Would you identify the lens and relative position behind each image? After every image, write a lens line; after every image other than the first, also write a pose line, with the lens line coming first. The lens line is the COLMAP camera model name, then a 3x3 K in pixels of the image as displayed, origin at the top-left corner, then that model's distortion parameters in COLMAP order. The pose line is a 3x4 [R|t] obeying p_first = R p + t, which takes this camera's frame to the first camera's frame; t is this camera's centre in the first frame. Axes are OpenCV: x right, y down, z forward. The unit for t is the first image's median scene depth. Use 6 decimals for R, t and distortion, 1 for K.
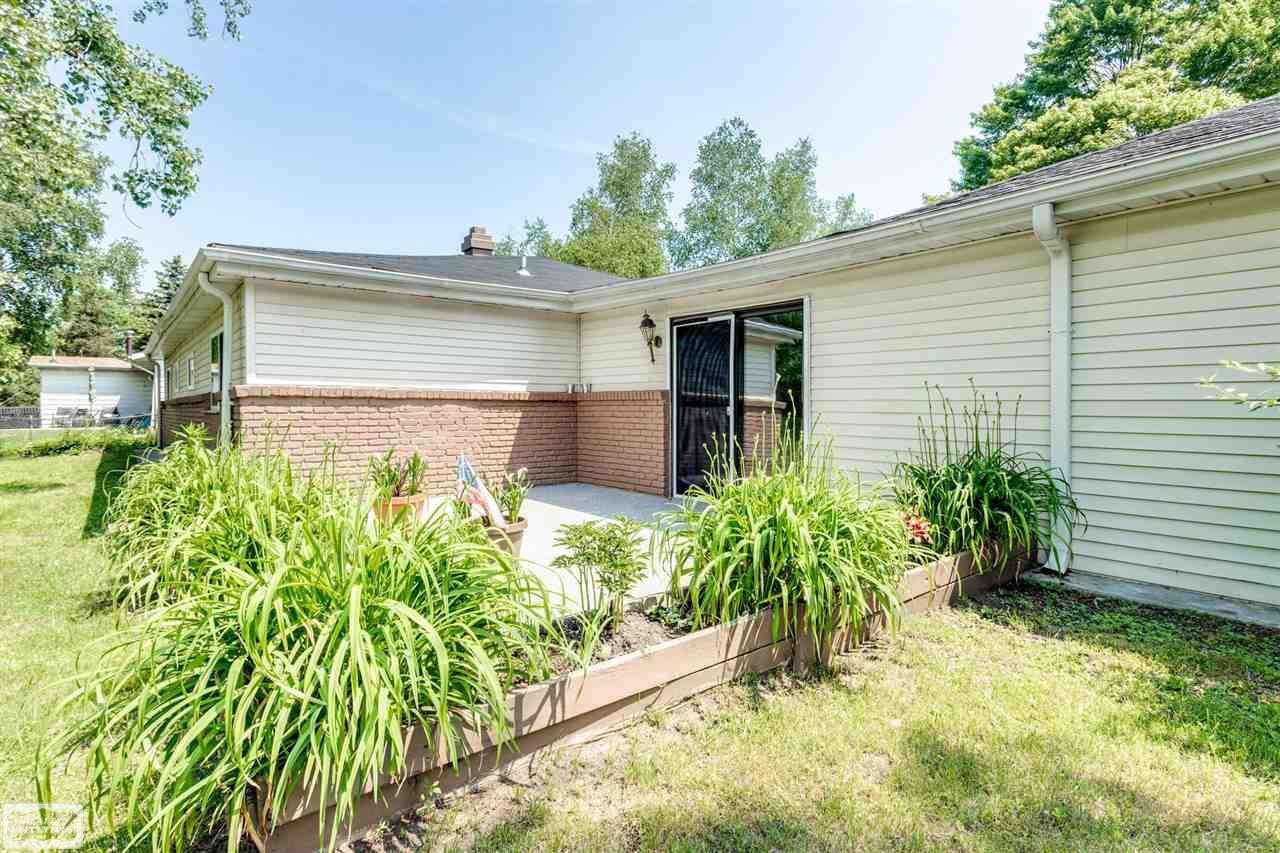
lens RADIAL K [[617.8, 0, 639.9], [0, 617.8, 416.3], [0, 0, 1]] dist [0.002786, -0.001070]
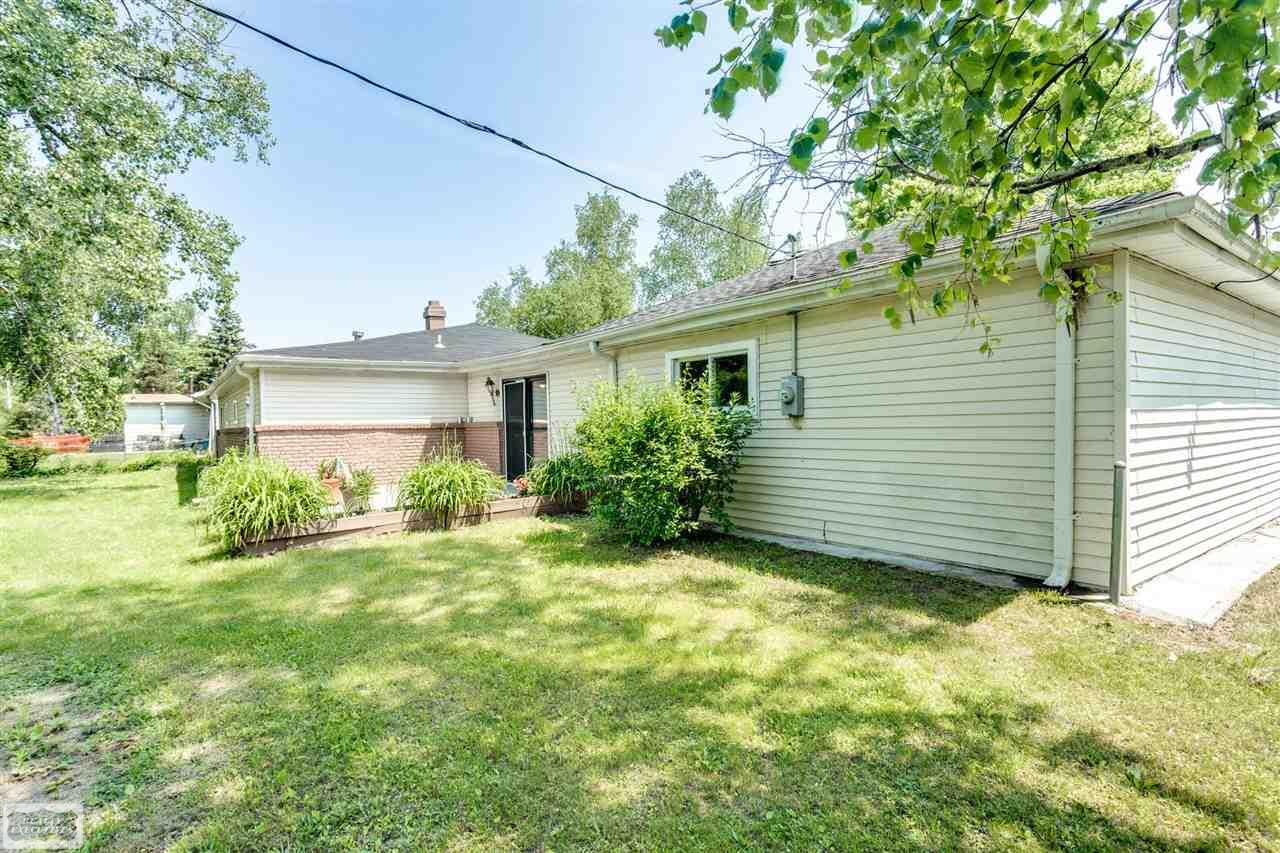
lens RADIAL K [[617.8, 0, 638.2], [0, 617.8, 431.2], [0, 0, 1]] dist [0.002786, -0.001070]
pose [[0.998100, -0.018294, -0.058833, 0.199147], [0.018284, 0.999833, -0.000708, -0.003003], [0.058836, -0.000369, 0.998268, -0.260682]]
